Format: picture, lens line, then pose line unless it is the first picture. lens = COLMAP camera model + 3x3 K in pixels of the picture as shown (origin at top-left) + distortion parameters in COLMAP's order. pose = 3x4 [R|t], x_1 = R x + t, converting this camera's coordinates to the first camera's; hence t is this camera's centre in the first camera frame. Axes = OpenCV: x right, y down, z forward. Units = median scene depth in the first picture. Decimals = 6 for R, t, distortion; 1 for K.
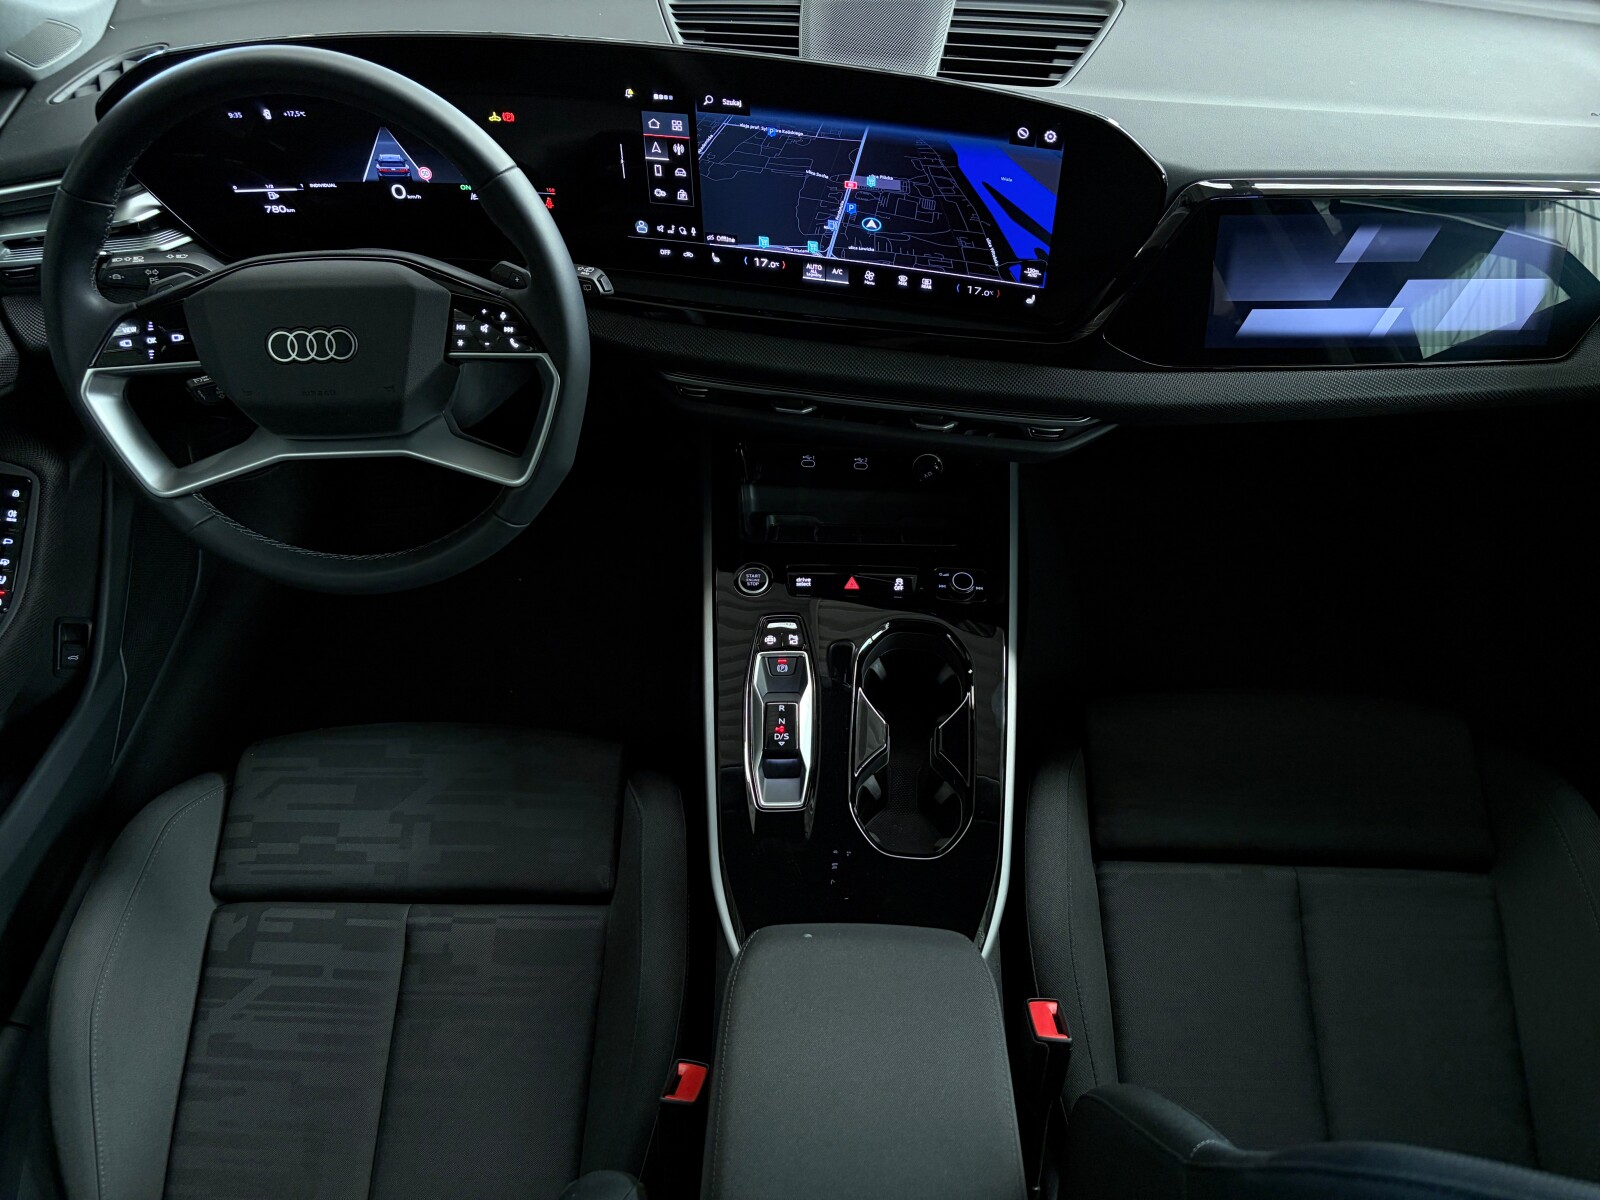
lens RADIAL K [[1203.0, 0, 803.0], [0, 1203.0, 597.9], [0, 0, 1]] dist [0.025850, -0.006358]
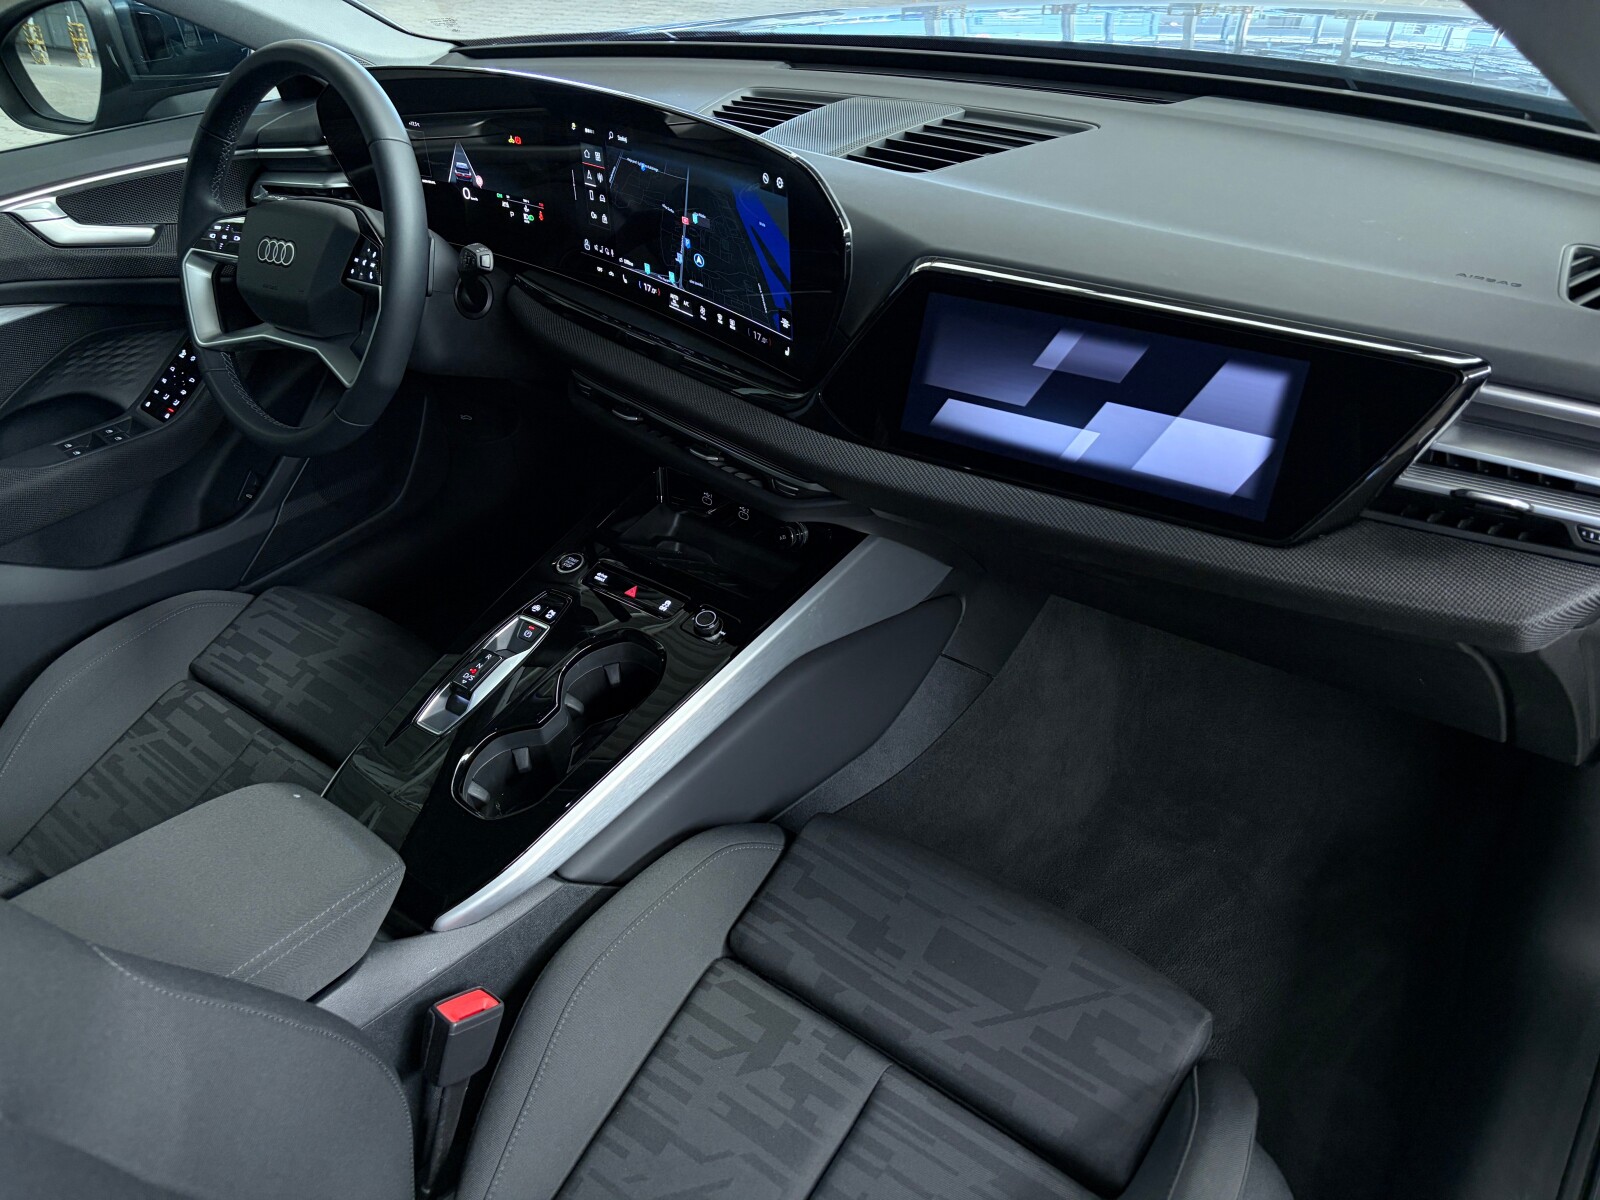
lens RADIAL K [[1203.0, 0, 803.0], [0, 1203.0, 597.9], [0, 0, 1]] dist [0.025850, -0.006358]
pose [[0.795629, 0.297568, -0.527662, 0.777259], [-0.391716, 0.917152, -0.073428, 0.012169], [0.462096, 0.265115, 0.846275, 0.200292]]
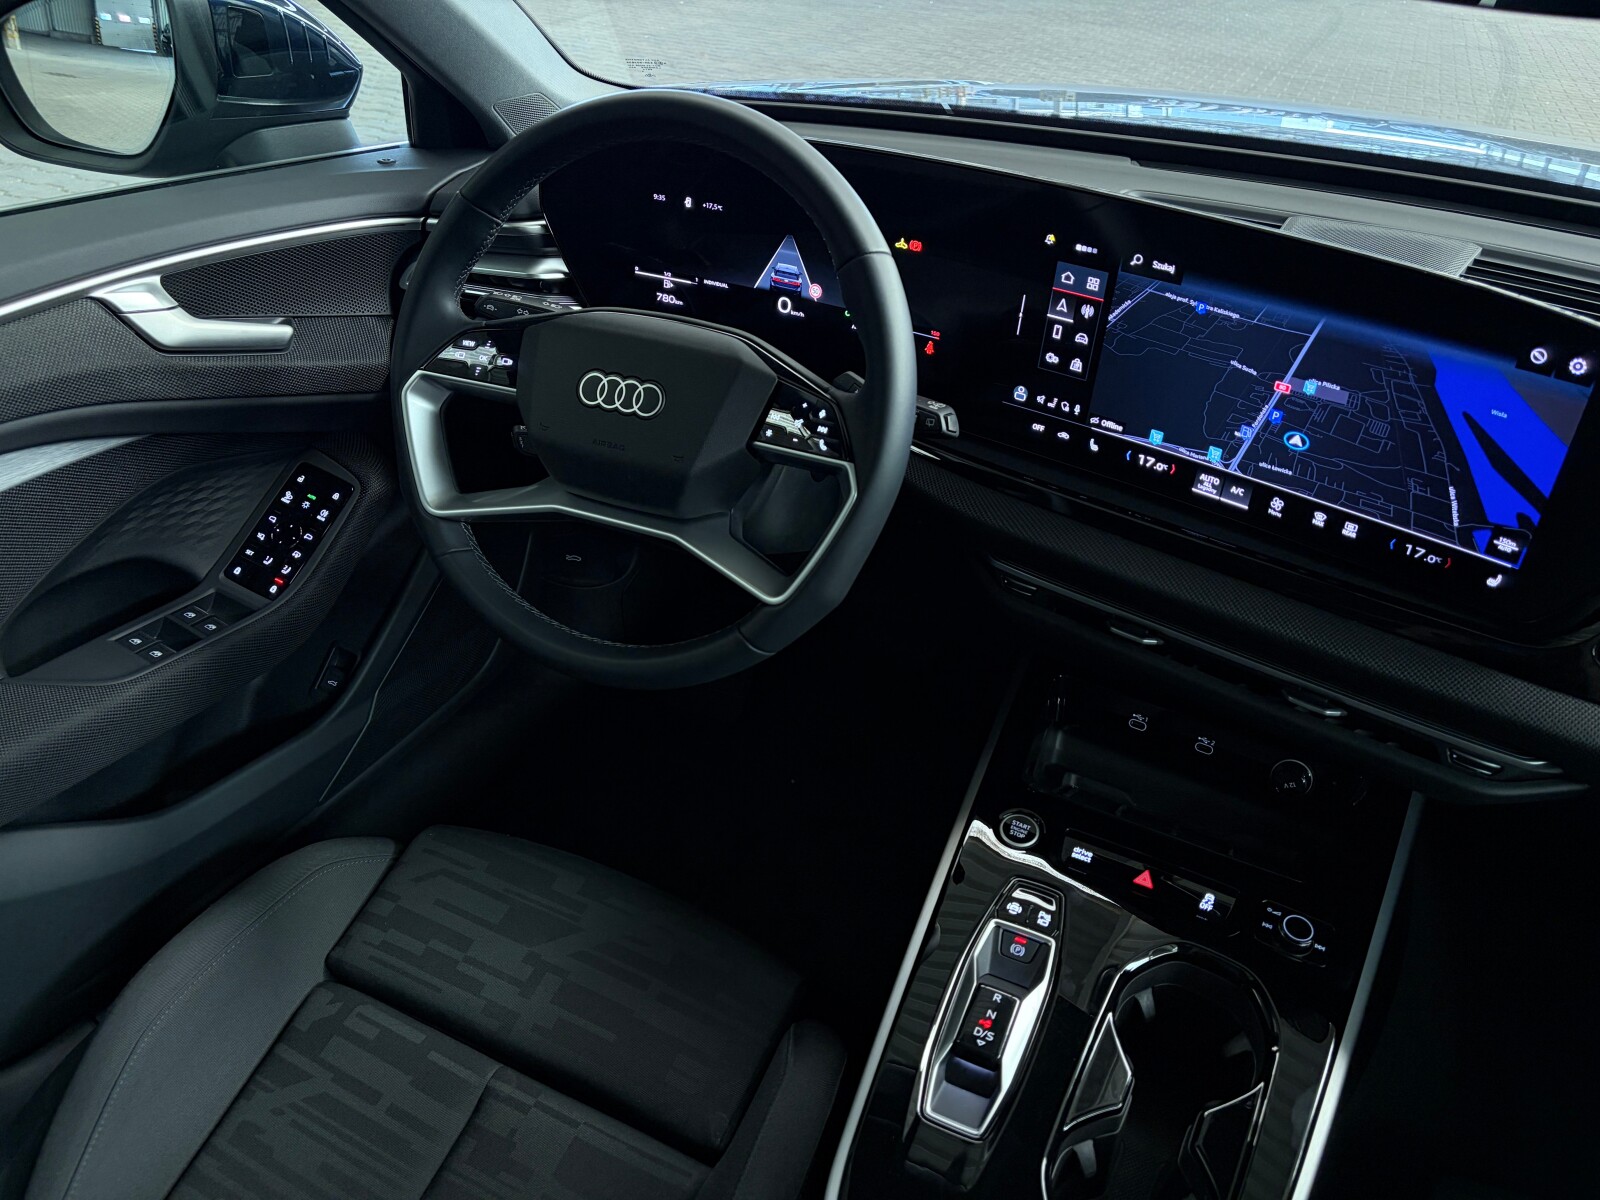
lens RADIAL K [[1216.3, 0, 798.7], [0, 1216.3, 603.4], [0, 0, 1]] dist [0.027182, -0.008111]
pose [[0.902382, 0.275554, -0.331325, 0.055753], [-0.350211, 0.916944, -0.191221, 0.056540], [0.251114, 0.288588, 0.923936, 0.199440]]
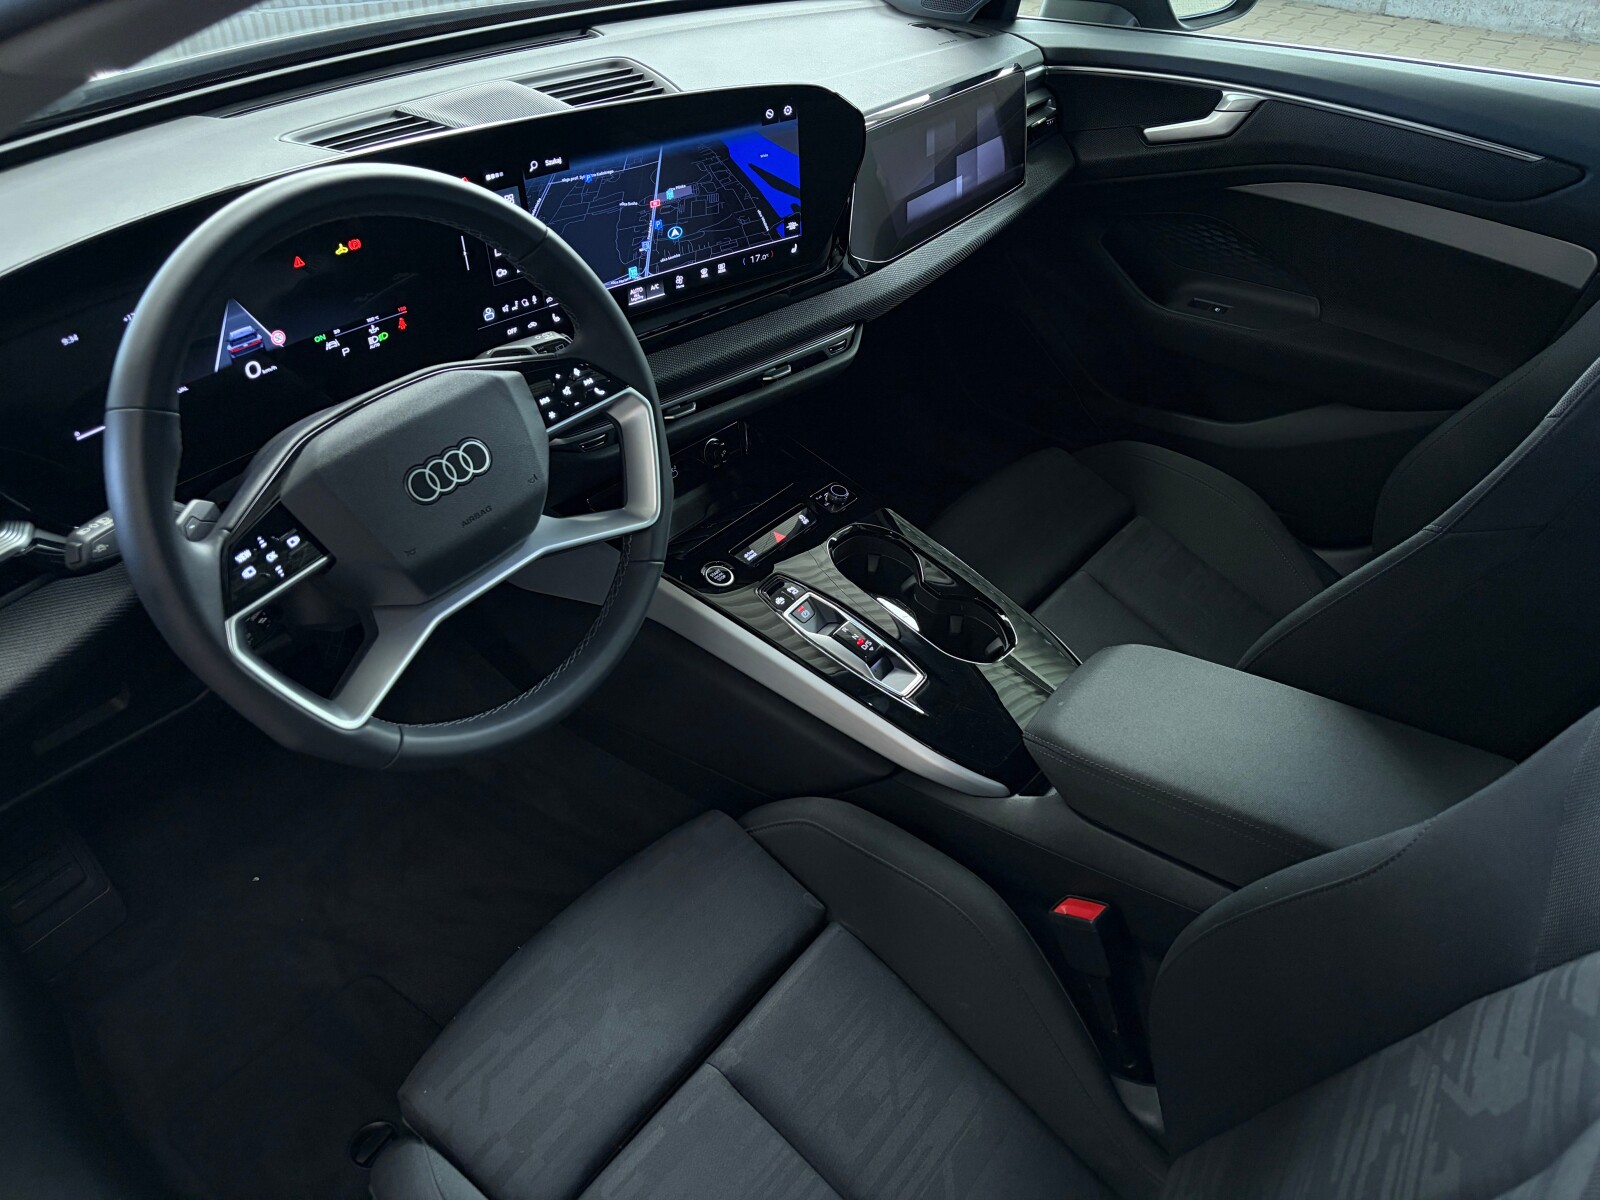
lens RADIAL K [[1216.3, 0, 798.7], [0, 1216.3, 603.4], [0, 0, 1]] dist [0.027182, -0.008111]
pose [[0.590919, -0.473975, 0.652811, -0.784224], [0.567635, 0.819284, 0.081025, -0.045912], [-0.573241, 0.322679, 0.753175, 0.164934]]
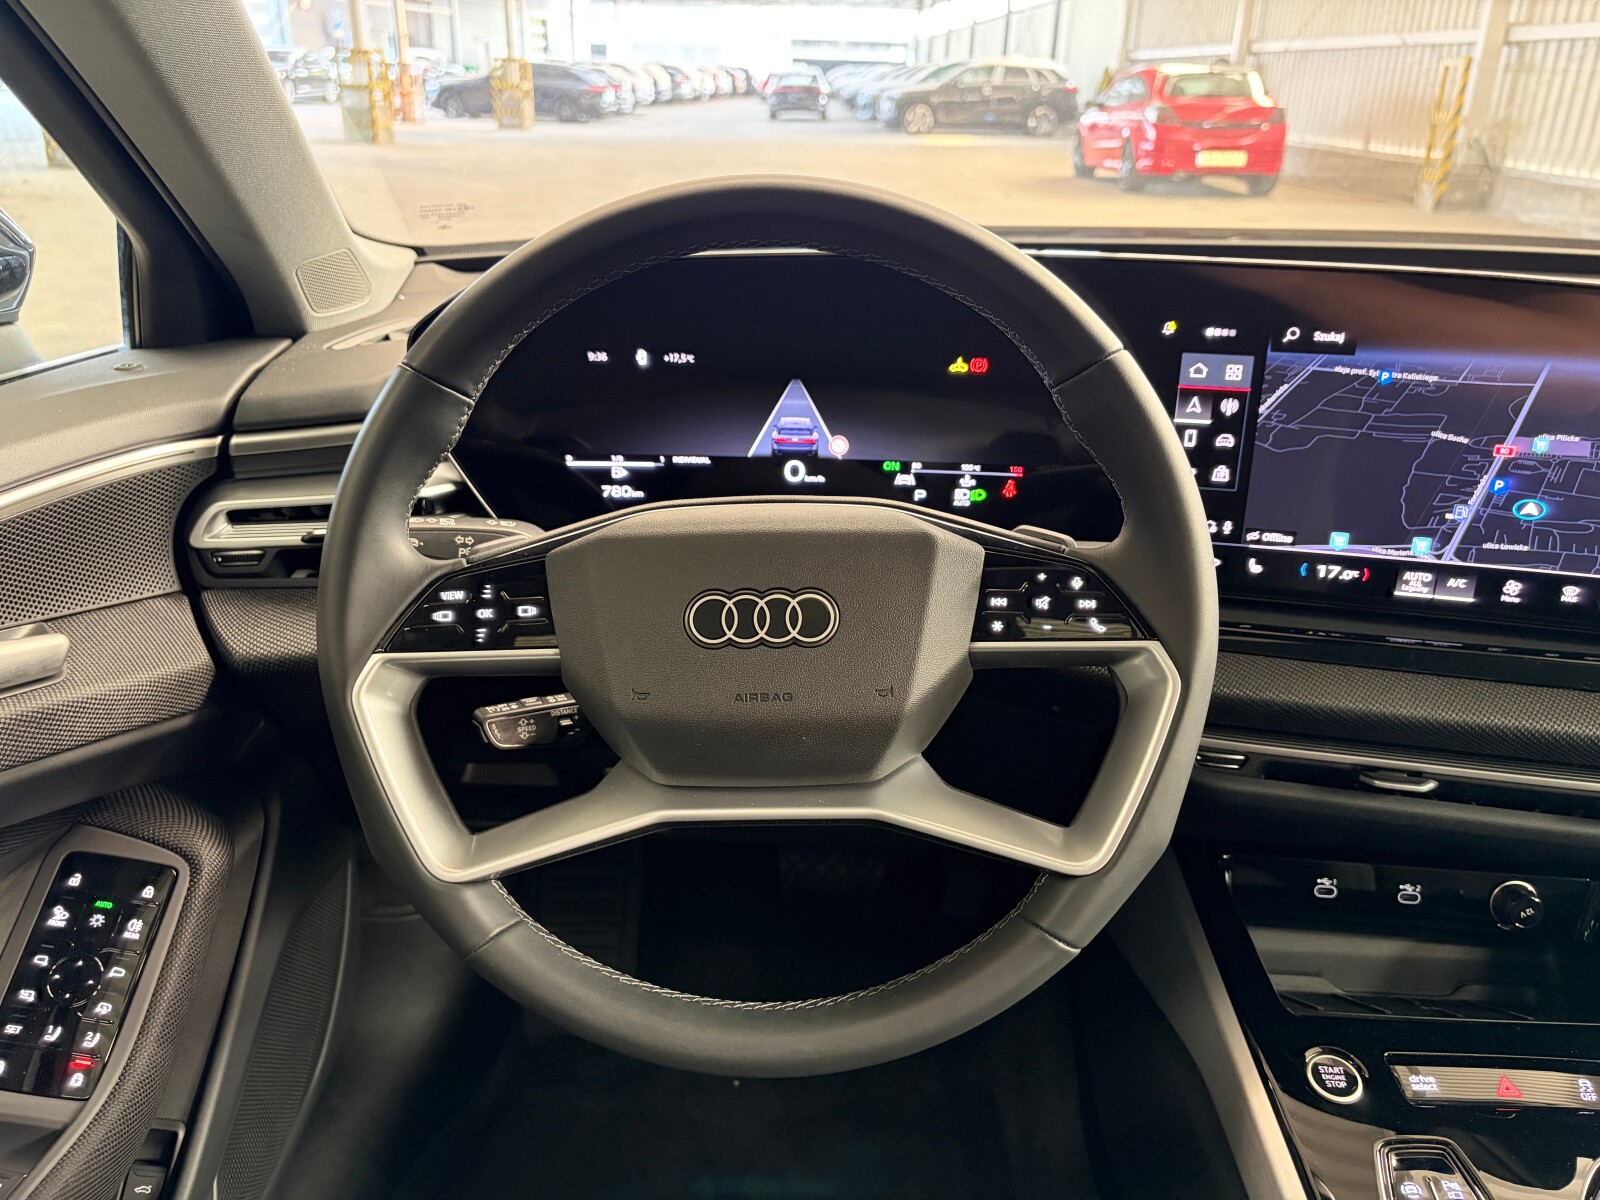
lens RADIAL K [[1216.3, 0, 798.7], [0, 1216.3, 603.4], [0, 0, 1]] dist [0.027182, -0.008111]
pose [[0.999645, 0.025954, -0.006045, -0.335866], [-0.026211, 0.916658, -0.398811, 0.019785], [-0.004809, 0.398828, 0.917013, 0.389892]]
